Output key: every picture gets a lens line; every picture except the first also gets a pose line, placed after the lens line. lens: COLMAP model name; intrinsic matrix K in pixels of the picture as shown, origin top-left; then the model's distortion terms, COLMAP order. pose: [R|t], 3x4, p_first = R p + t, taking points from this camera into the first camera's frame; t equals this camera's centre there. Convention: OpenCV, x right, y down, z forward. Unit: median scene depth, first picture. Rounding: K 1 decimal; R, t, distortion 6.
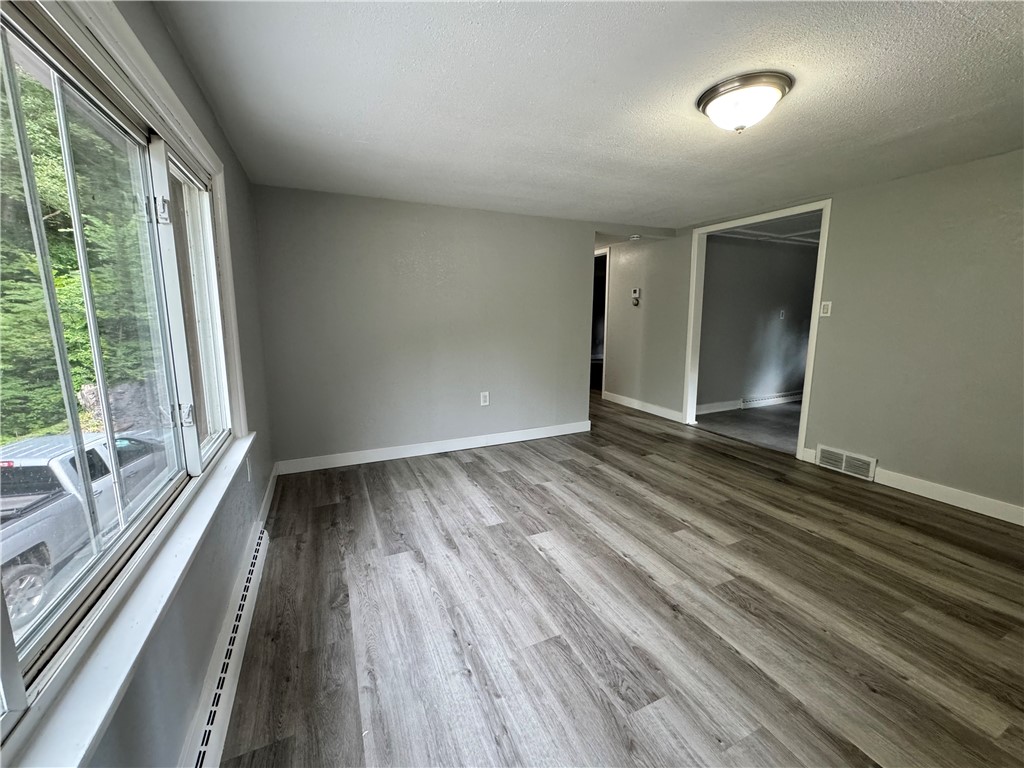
lens RADIAL K [[409.1, 0, 511.9], [0, 409.1, 379.8], [0, 0, 1]] dist [-0.001821, 0.000100]
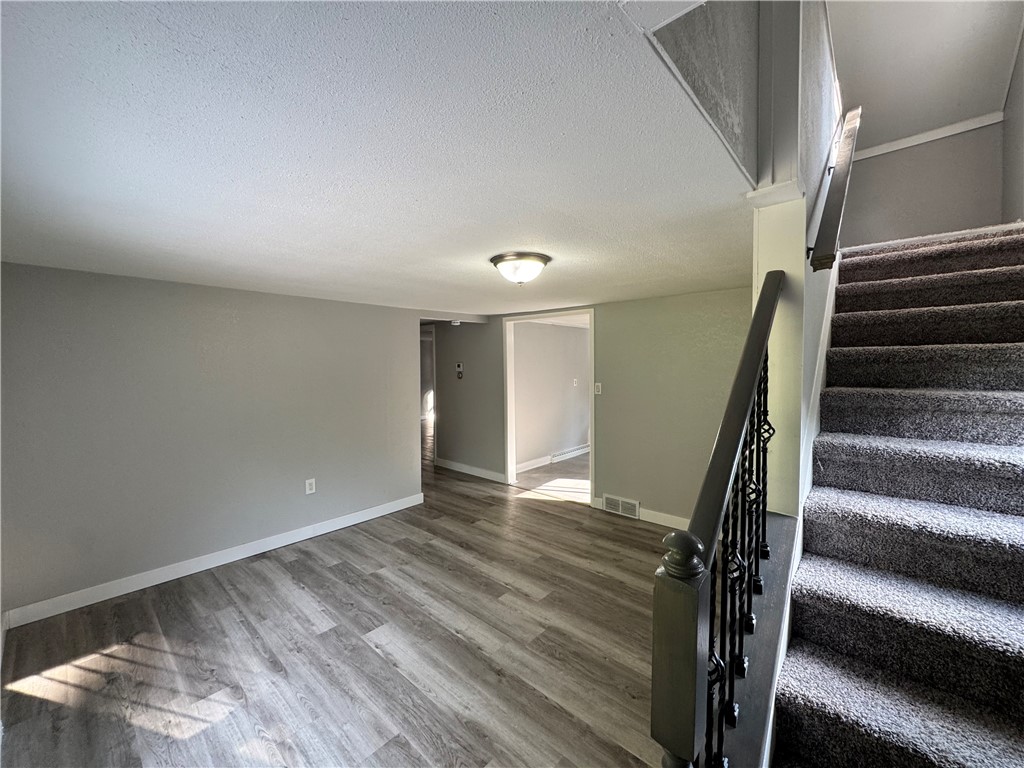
lens RADIAL K [[409.1, 0, 511.9], [0, 409.1, 379.8], [0, 0, 1]] dist [-0.001821, 0.000100]
pose [[0.918872, -0.018910, 0.394103, -0.009528], [0.067533, 0.991649, -0.109874, -0.104800], [-0.388734, 0.127575, 0.912475, -0.139067]]
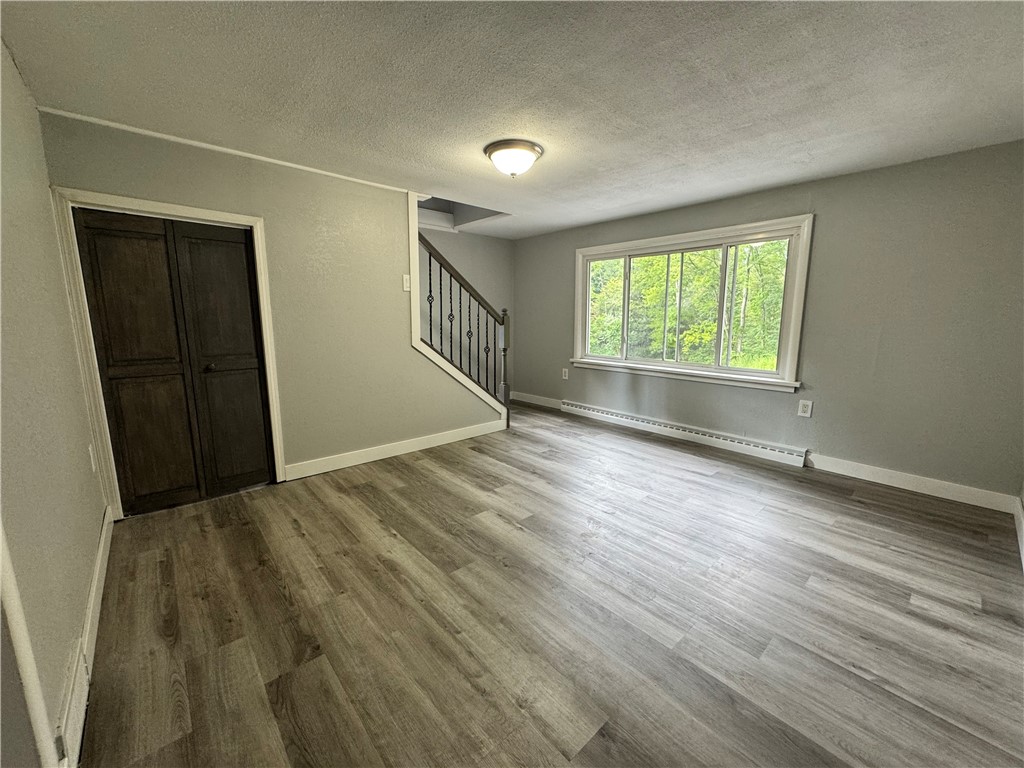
lens RADIAL K [[409.1, 0, 511.9], [0, 409.1, 379.8], [0, 0, 1]] dist [-0.001821, 0.000100]
pose [[-0.957443, 0.047554, -0.284678, 0.725478], [-0.045539, 0.949090, 0.311698, -0.272917], [0.285007, 0.311396, -0.906534, 1.822905]]
